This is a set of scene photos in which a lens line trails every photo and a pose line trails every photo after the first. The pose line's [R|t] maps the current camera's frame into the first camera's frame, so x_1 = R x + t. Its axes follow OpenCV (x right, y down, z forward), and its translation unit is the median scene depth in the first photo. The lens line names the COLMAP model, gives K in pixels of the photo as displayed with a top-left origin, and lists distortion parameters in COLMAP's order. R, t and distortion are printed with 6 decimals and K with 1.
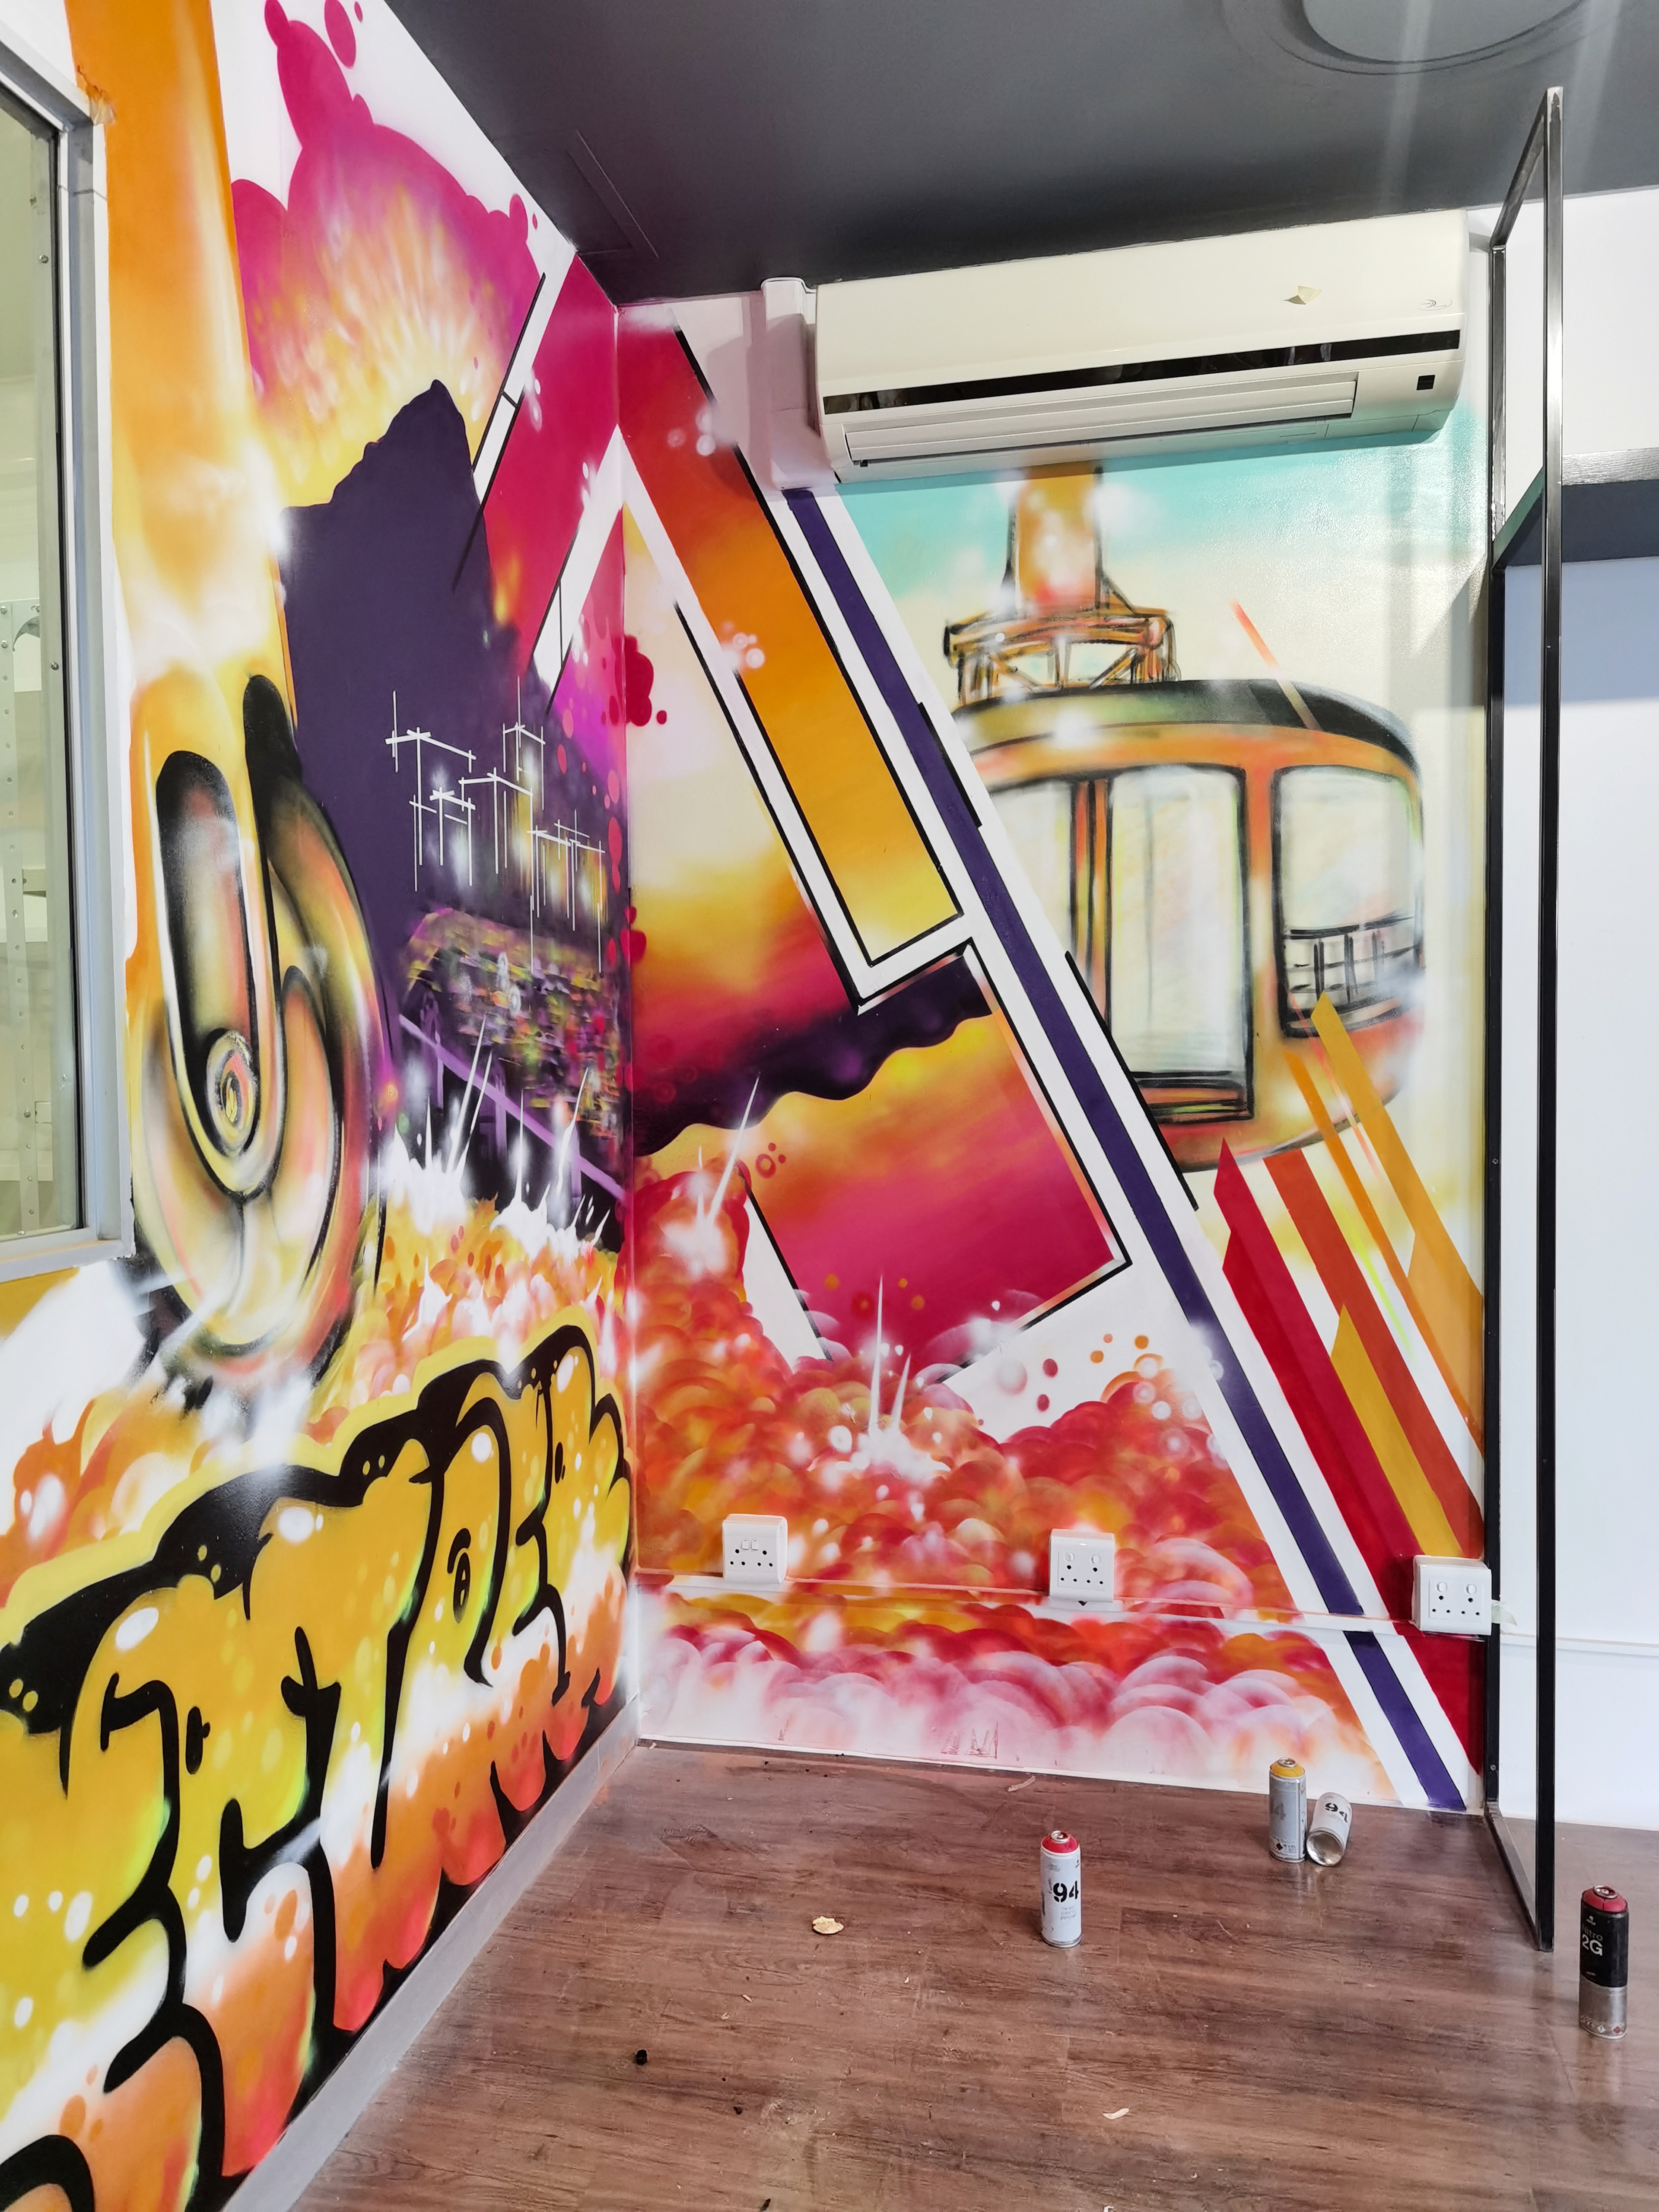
lens RADIAL K [[1607.3, 0, 827.4], [0, 1607.3, 1101.7], [0, 0, 1]] dist [0.013114, -0.007394]
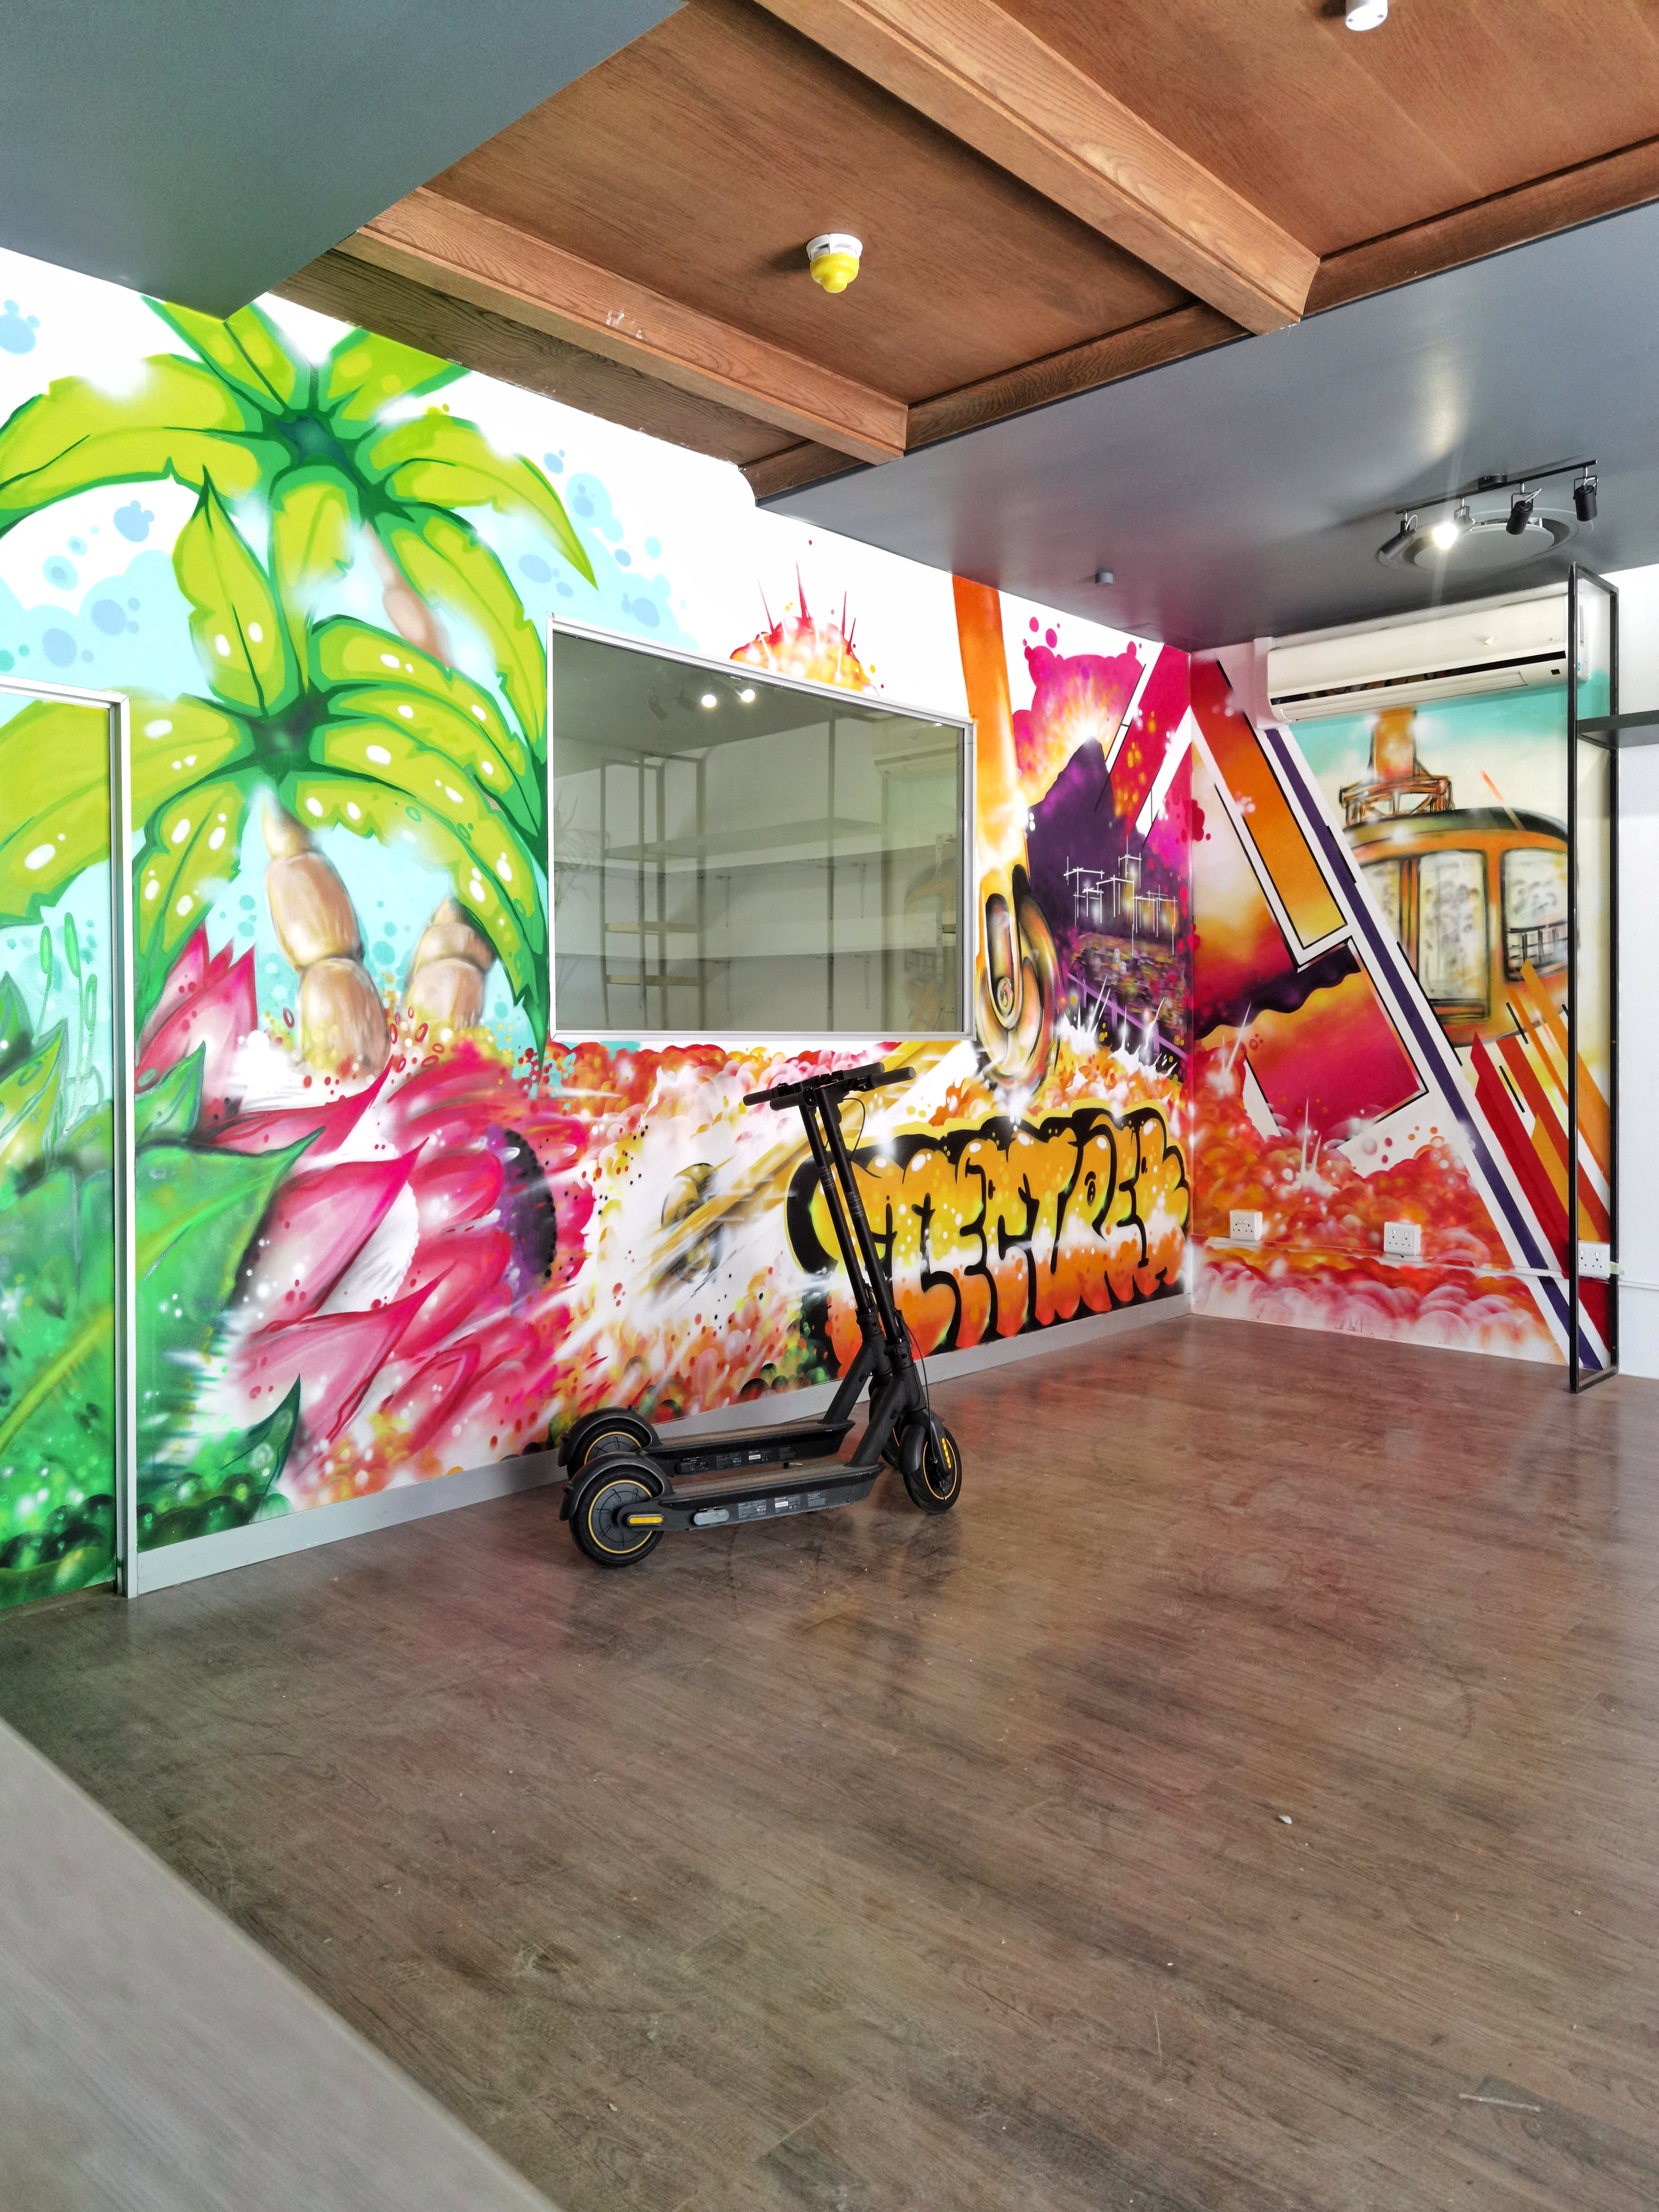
lens RADIAL K [[1607.3, 0, 661.5], [0, 1607.3, 1023.1], [0, 0, 1]] dist [0.013114, -0.007394]
pose [[0.826511, 0.006919, -0.562878, 0.582576], [-0.026495, 0.999294, -0.026622, 0.101482], [0.562296, 0.036917, 0.826111, -1.364263]]
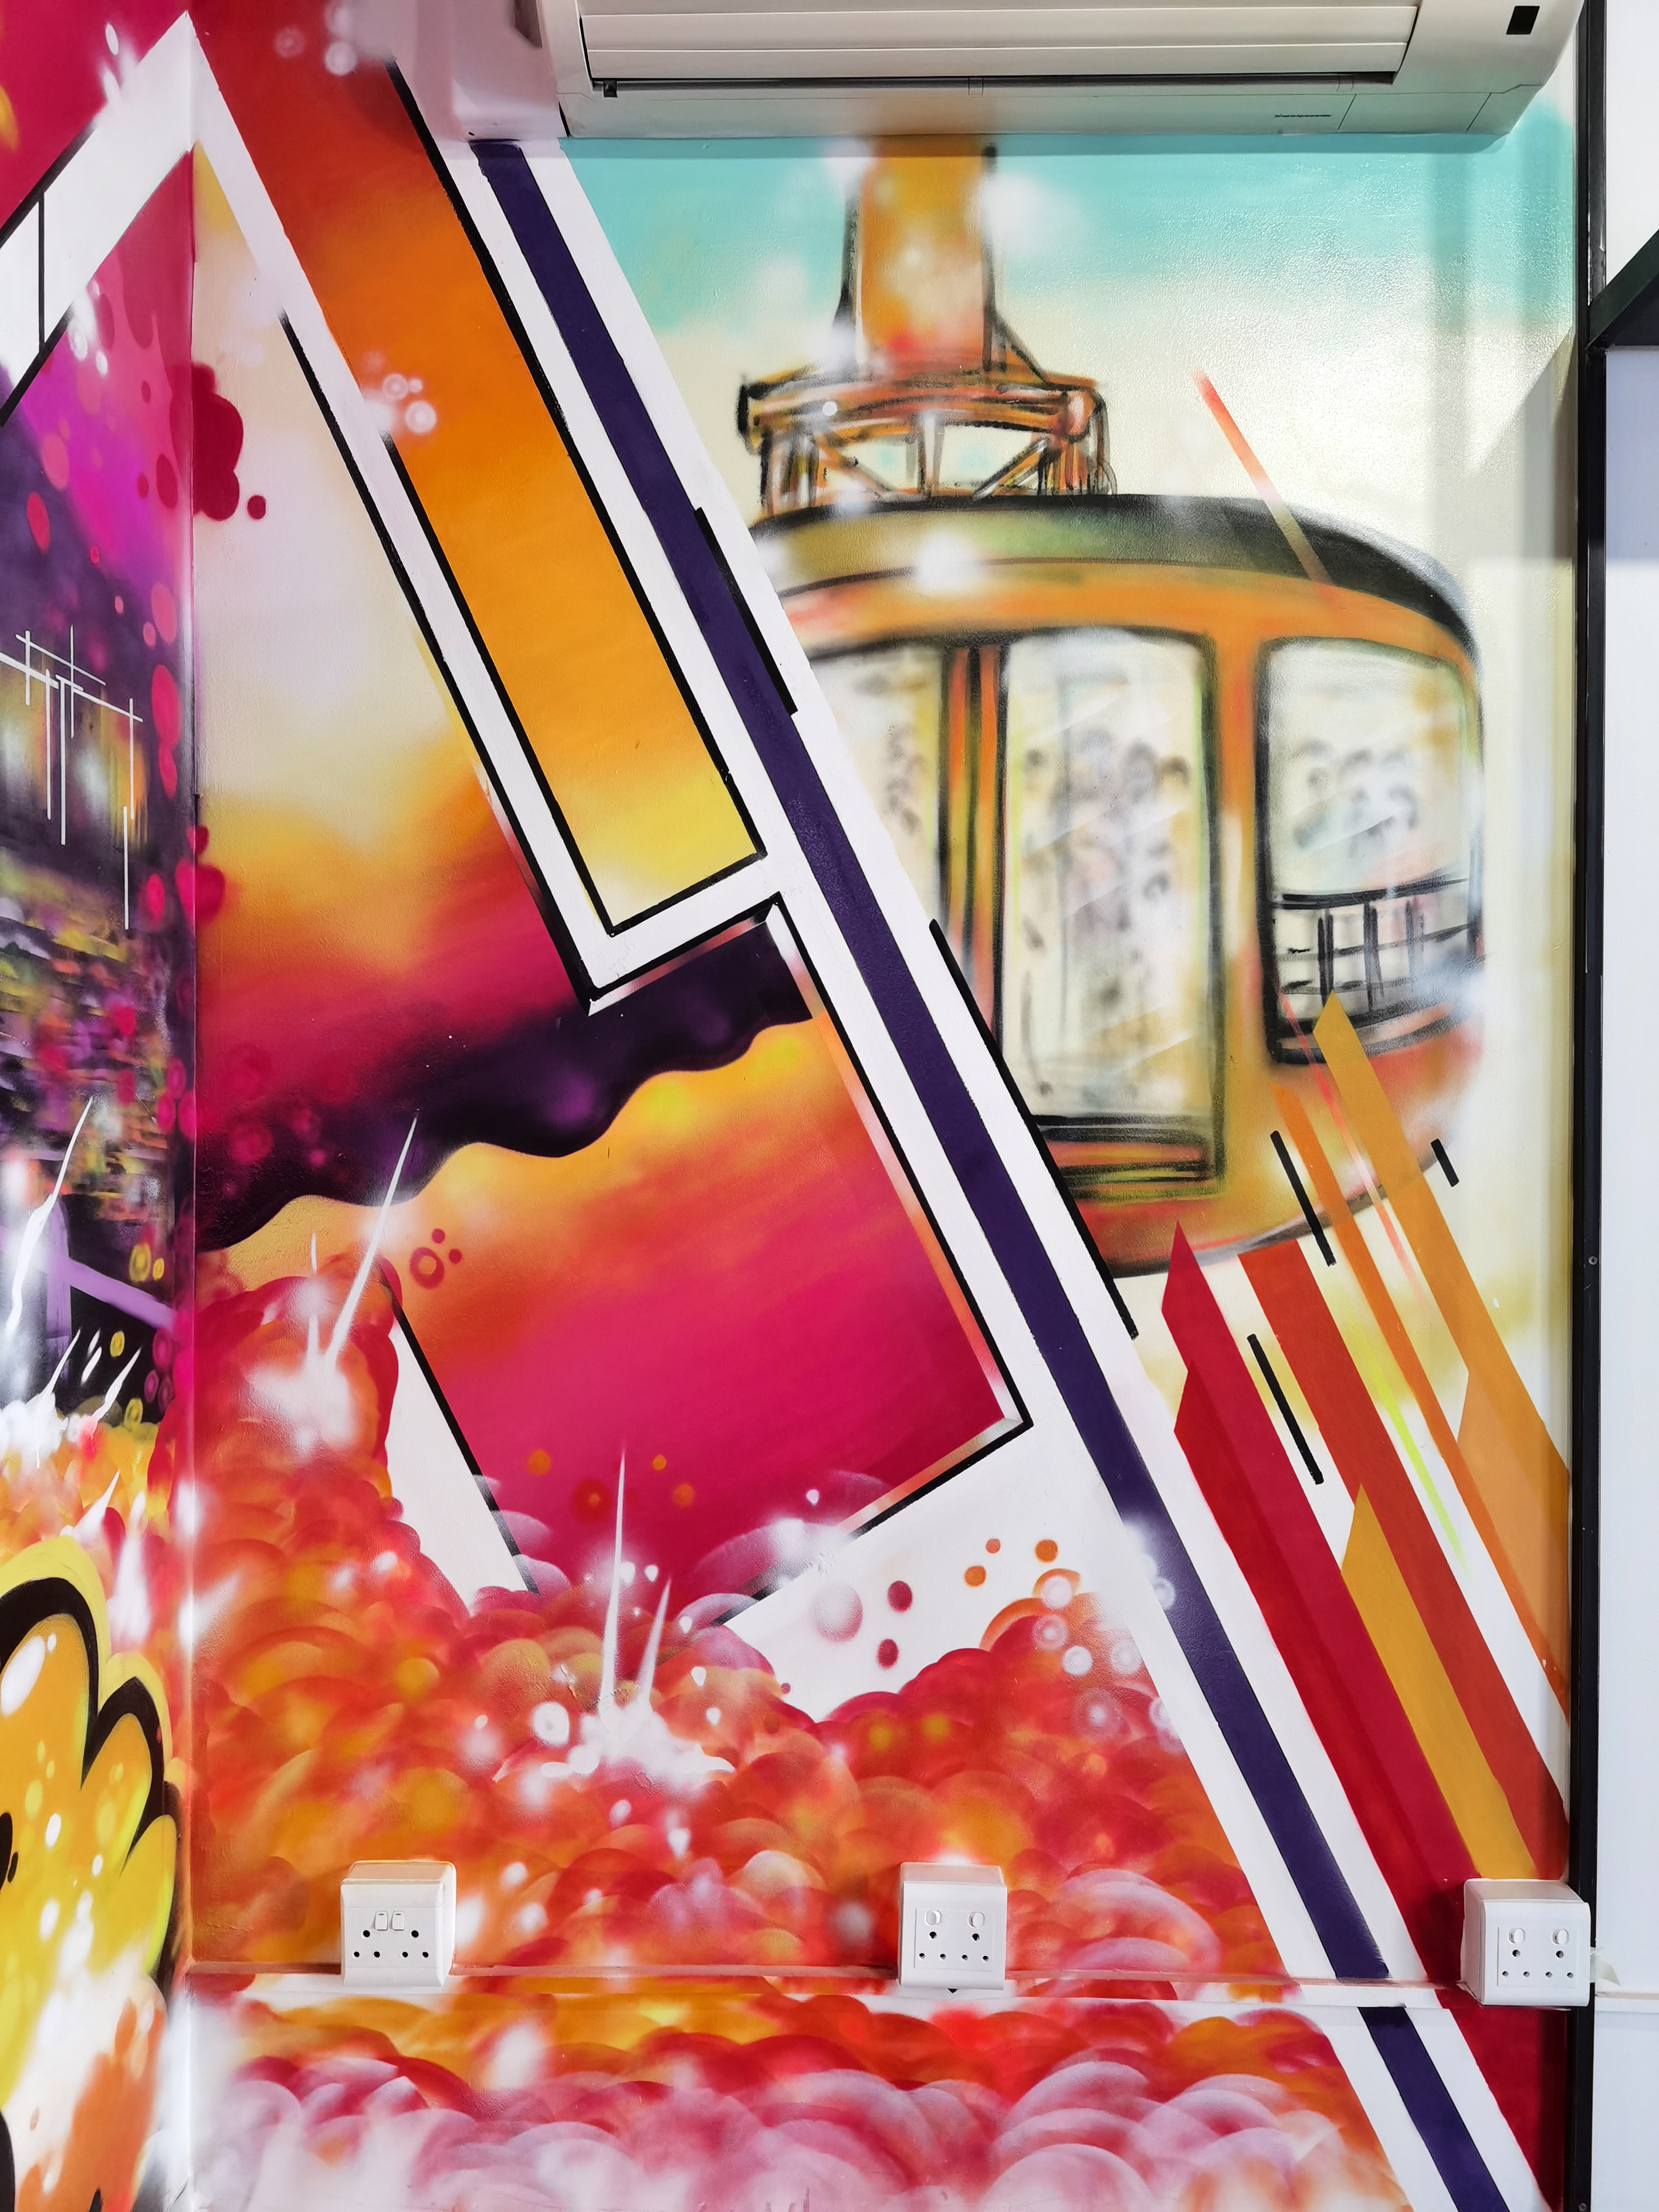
lens RADIAL K [[1607.3, 0, 858.5], [0, 1607.3, 1101.7], [0, 0, 1]] dist [0.013114, -0.007394]
pose [[0.980733, 0.012181, 0.194972, 0.001076], [-0.006837, 0.999583, -0.028059, -0.006357], [-0.195232, 0.026185, 0.980407, 0.436646]]
